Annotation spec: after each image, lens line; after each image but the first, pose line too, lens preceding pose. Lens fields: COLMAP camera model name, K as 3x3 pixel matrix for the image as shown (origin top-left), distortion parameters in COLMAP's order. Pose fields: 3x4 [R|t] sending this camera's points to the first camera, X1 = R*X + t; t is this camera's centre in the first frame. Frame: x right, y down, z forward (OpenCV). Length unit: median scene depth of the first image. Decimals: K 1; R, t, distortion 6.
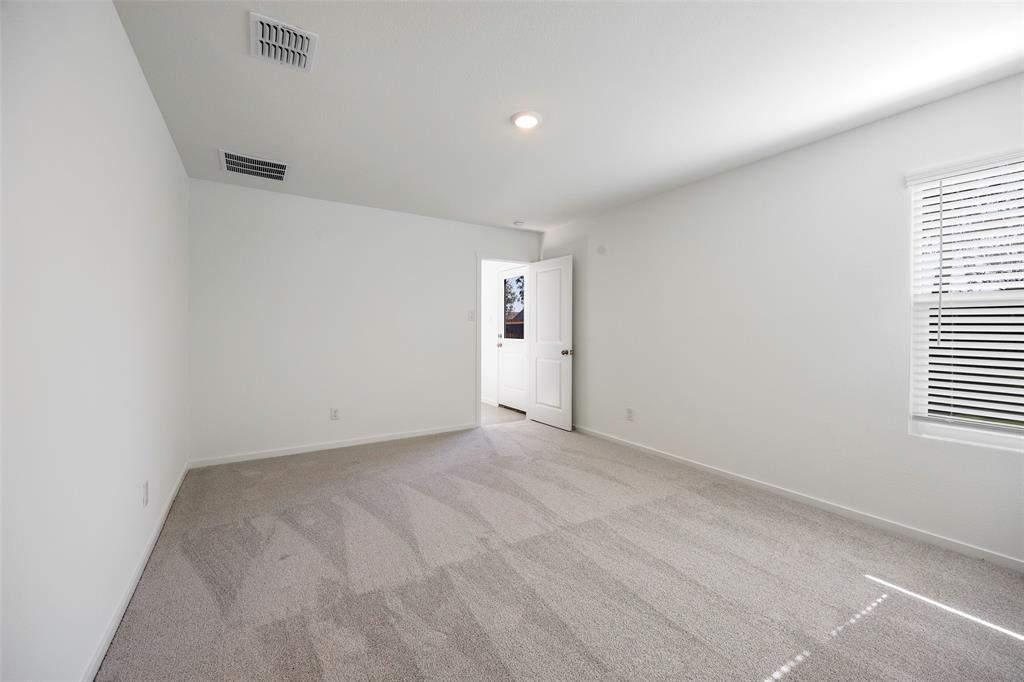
lens RADIAL K [[399.4, 0, 511.5], [0, 399.4, 335.3], [0, 0, 1]] dist [-0.010924, 0.000413]
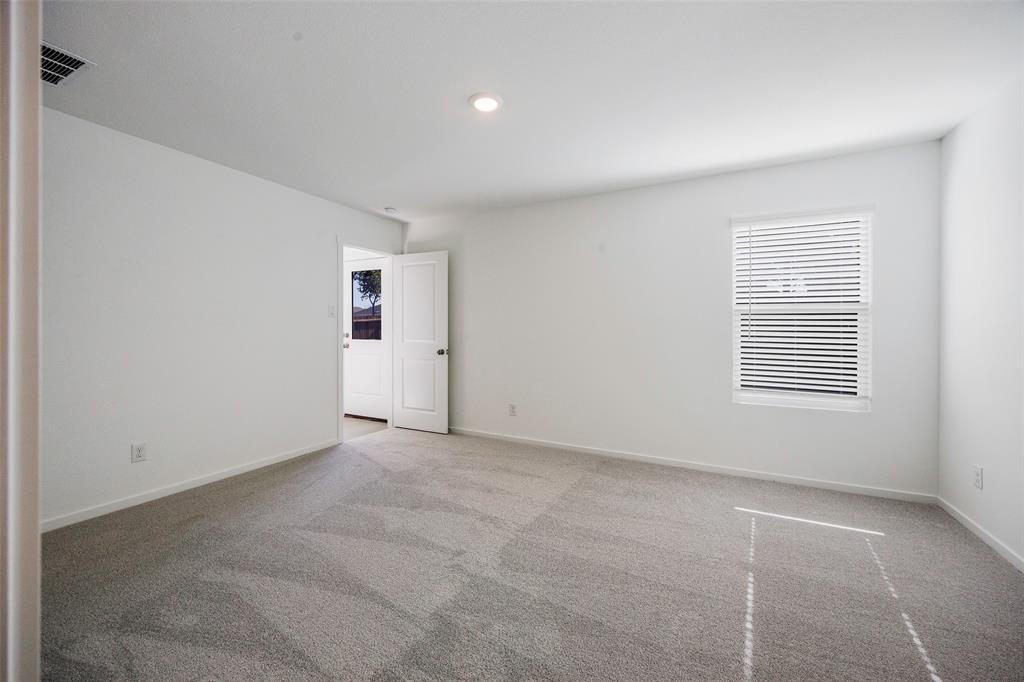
lens RADIAL K [[399.4, 0, 513.0], [0, 399.4, 335.3], [0, 0, 1]] dist [-0.010924, 0.000413]
pose [[0.862216, -0.008075, 0.506476, -0.286905], [0.005961, 0.999965, 0.005797, -0.002807], [-0.506506, -0.001979, 0.862234, 0.126605]]
